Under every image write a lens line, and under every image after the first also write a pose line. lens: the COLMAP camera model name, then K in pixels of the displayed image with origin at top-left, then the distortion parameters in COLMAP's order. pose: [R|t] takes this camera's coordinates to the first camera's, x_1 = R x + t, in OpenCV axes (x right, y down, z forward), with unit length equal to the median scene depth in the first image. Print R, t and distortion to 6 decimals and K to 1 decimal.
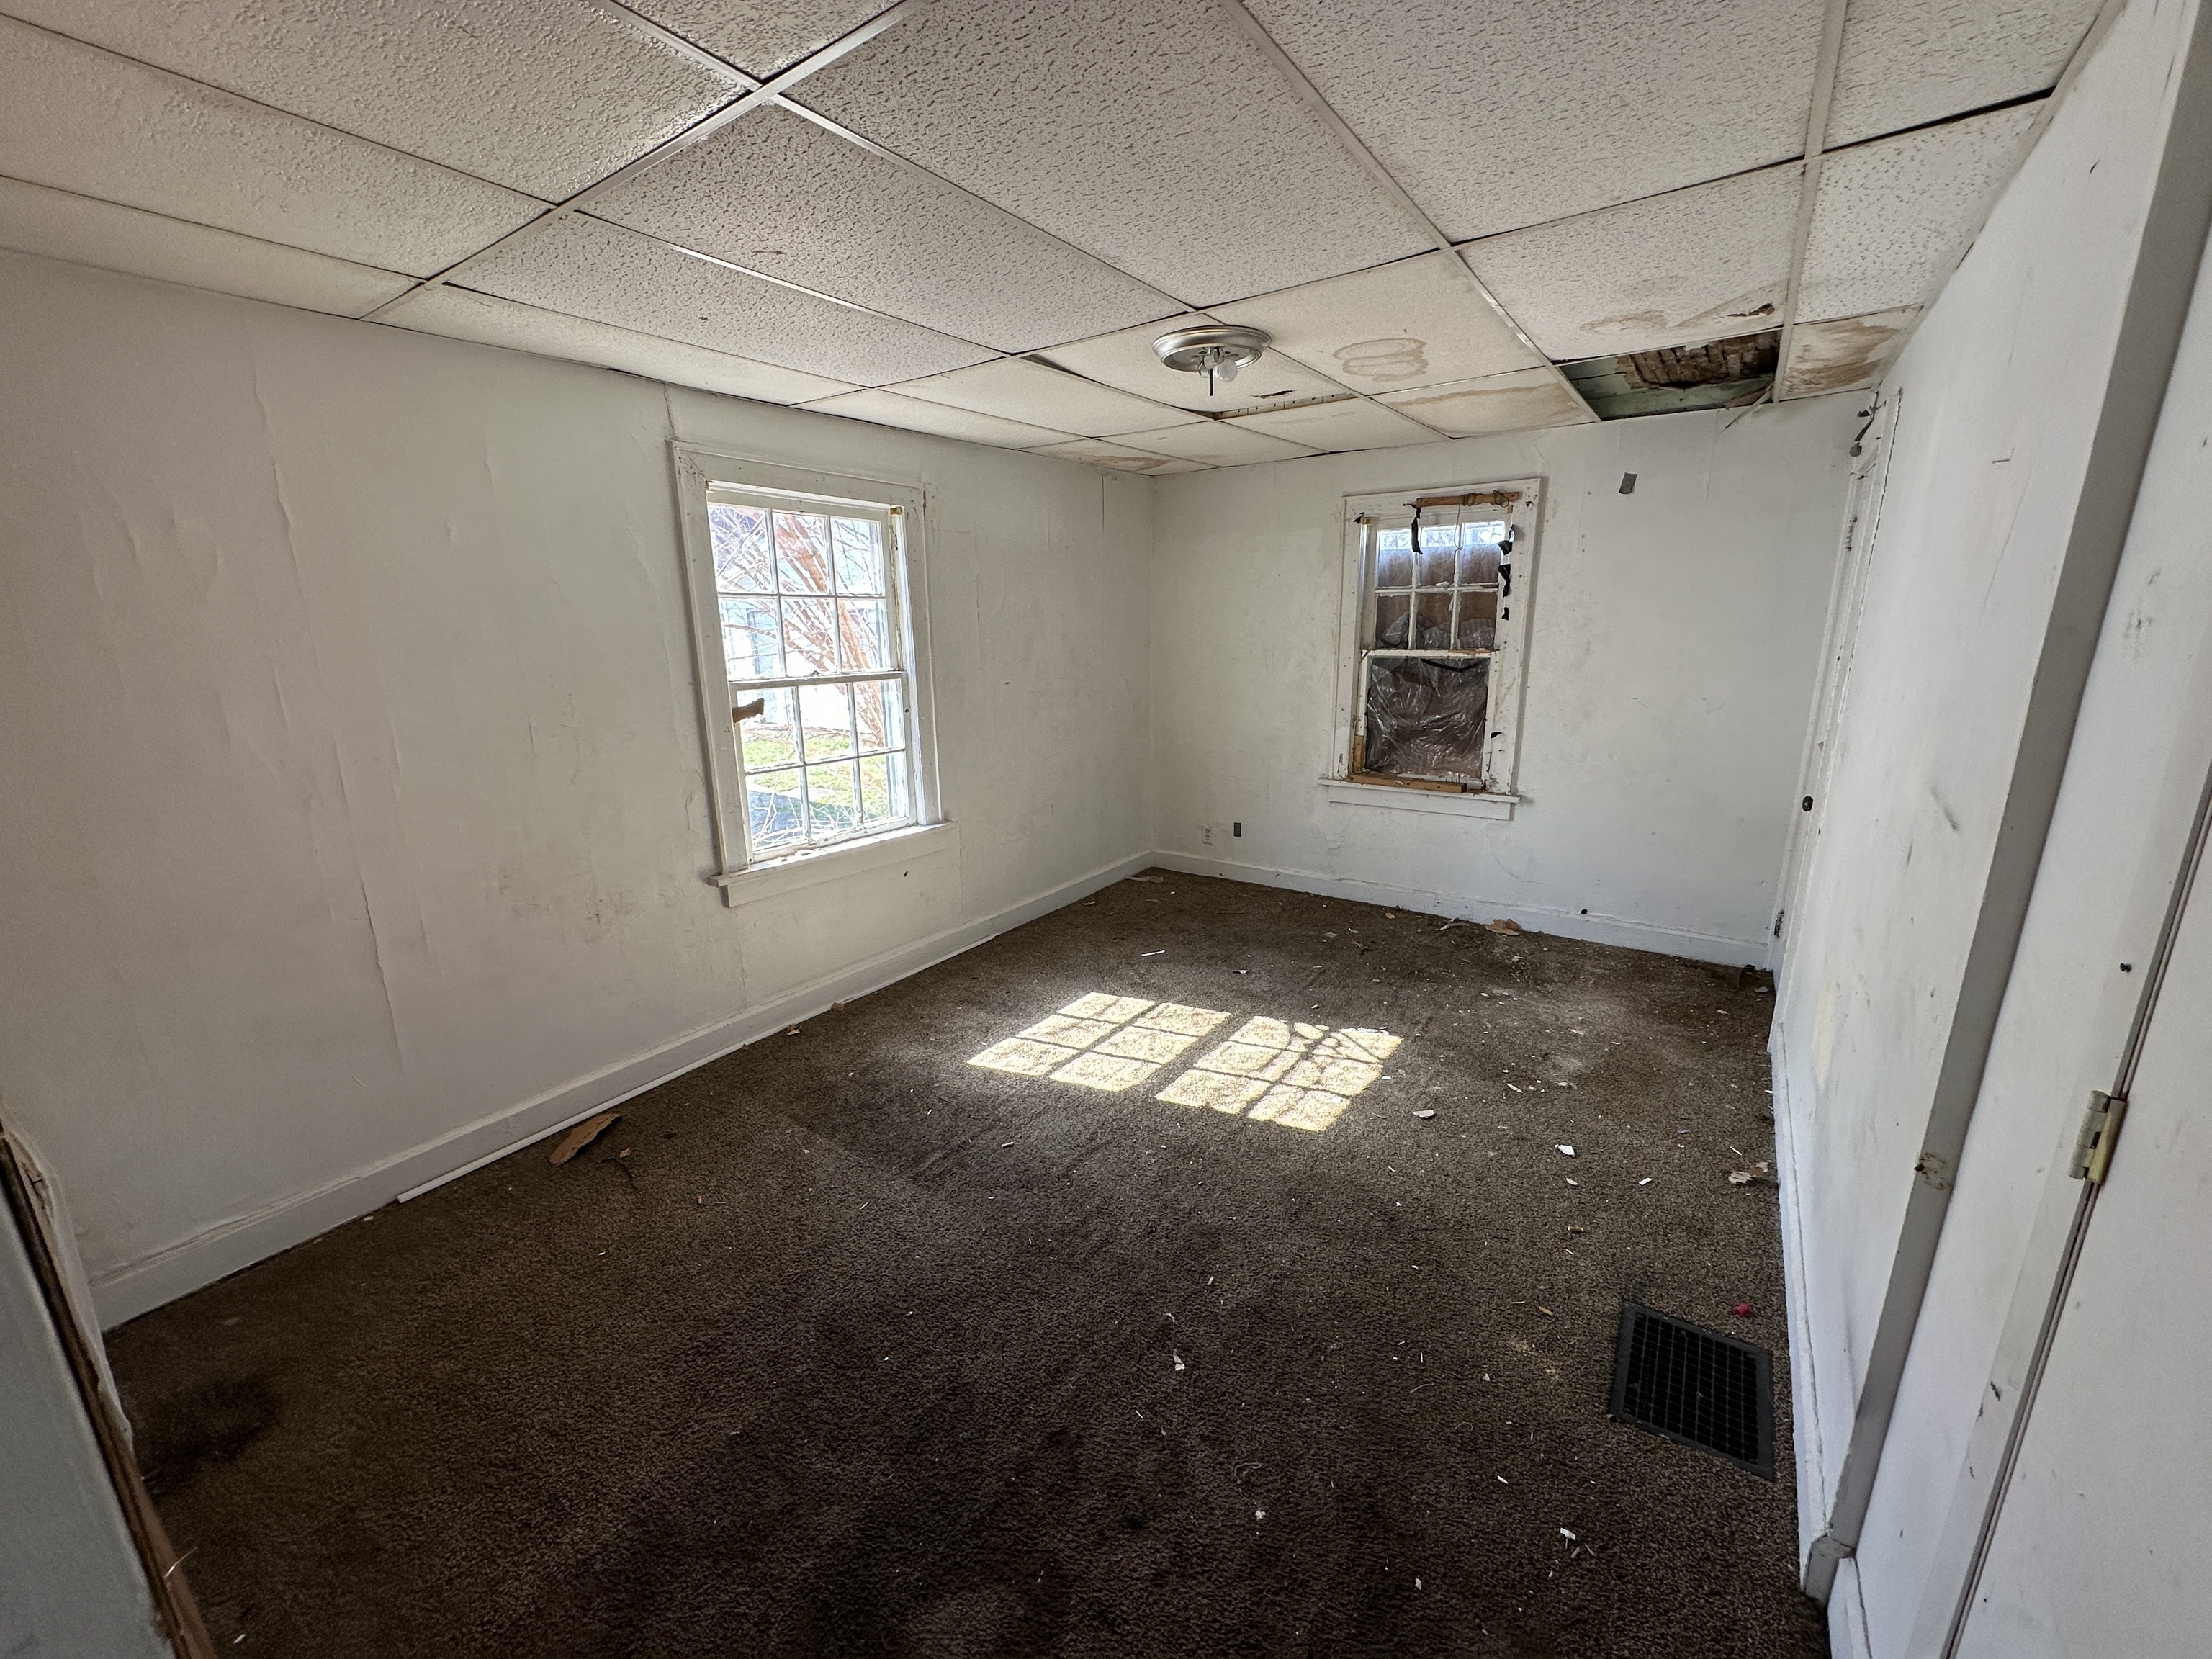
lens RADIAL K [[889.5, 0, 1099.1], [0, 889.5, 834.7], [0, 0, 1]] dist [-0.001636, -0.000495]
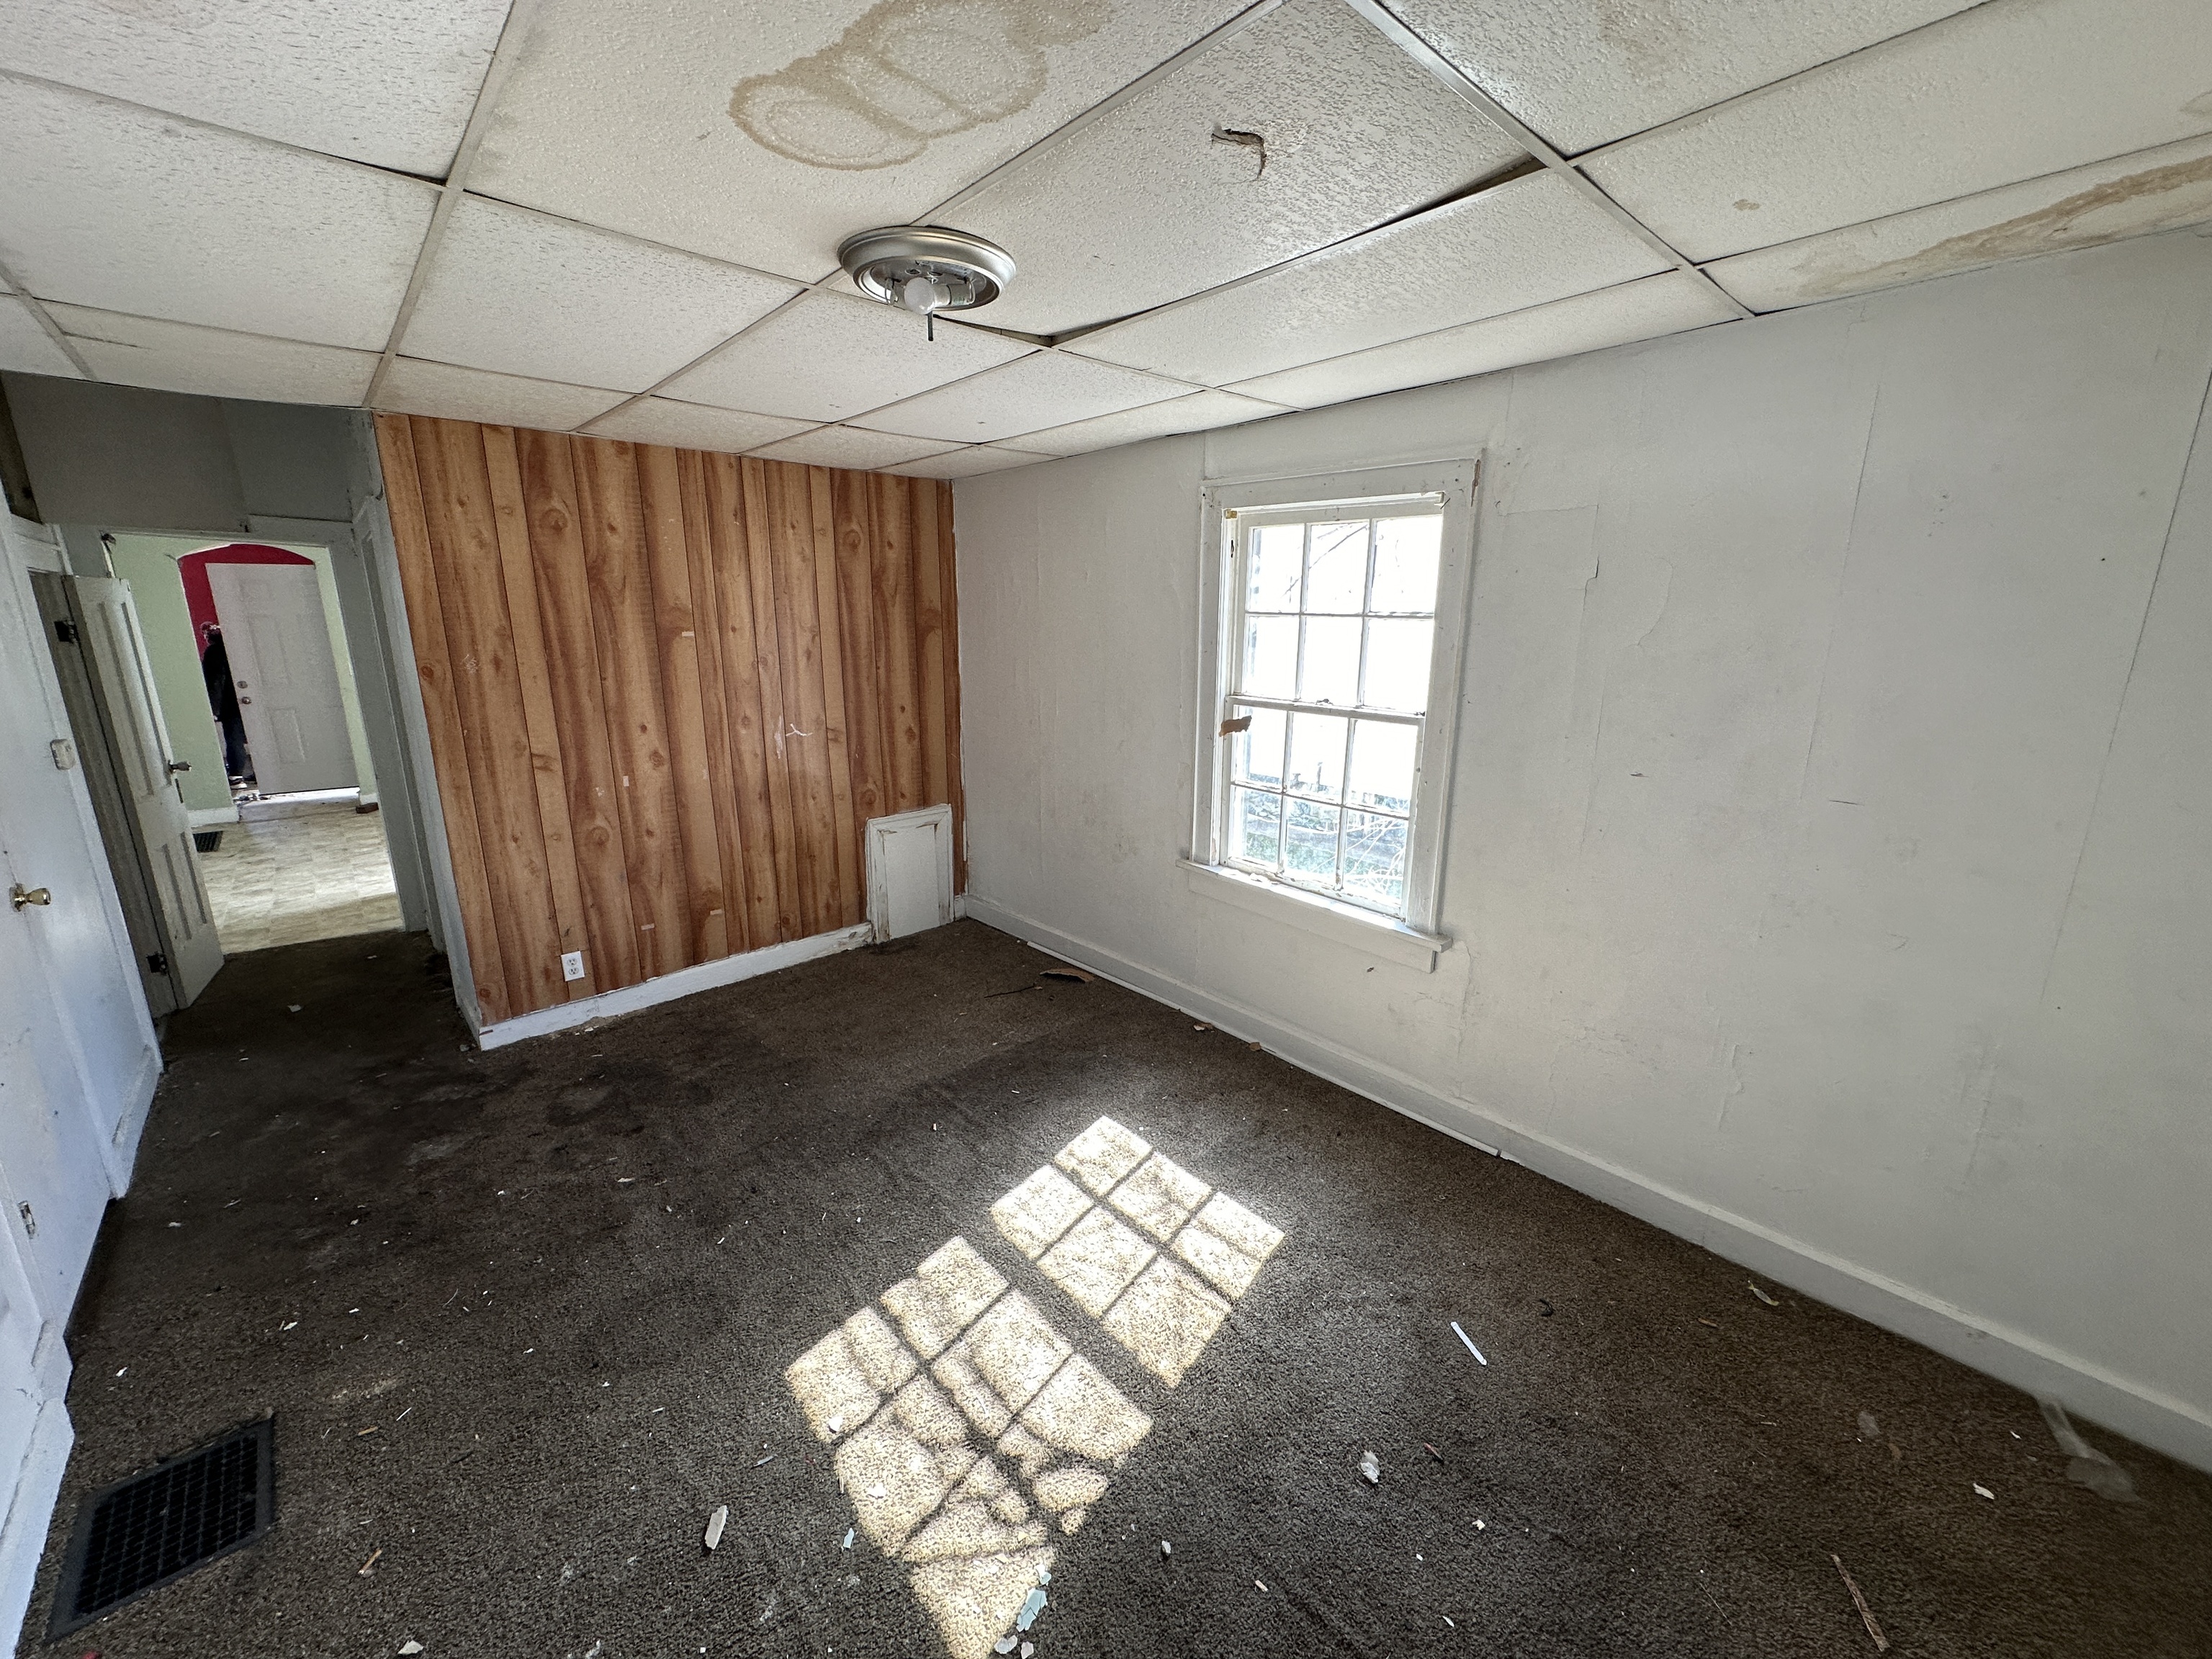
lens RADIAL K [[889.5, 0, 1117.3], [0, 889.5, 832.7], [0, 0, 1]] dist [-0.001636, -0.000495]
pose [[-0.217866, 0.245643, -0.944560, 0.653225], [-0.240150, 0.924560, 0.295834, -0.297263], [0.945972, 0.291288, -0.142439, 1.051043]]
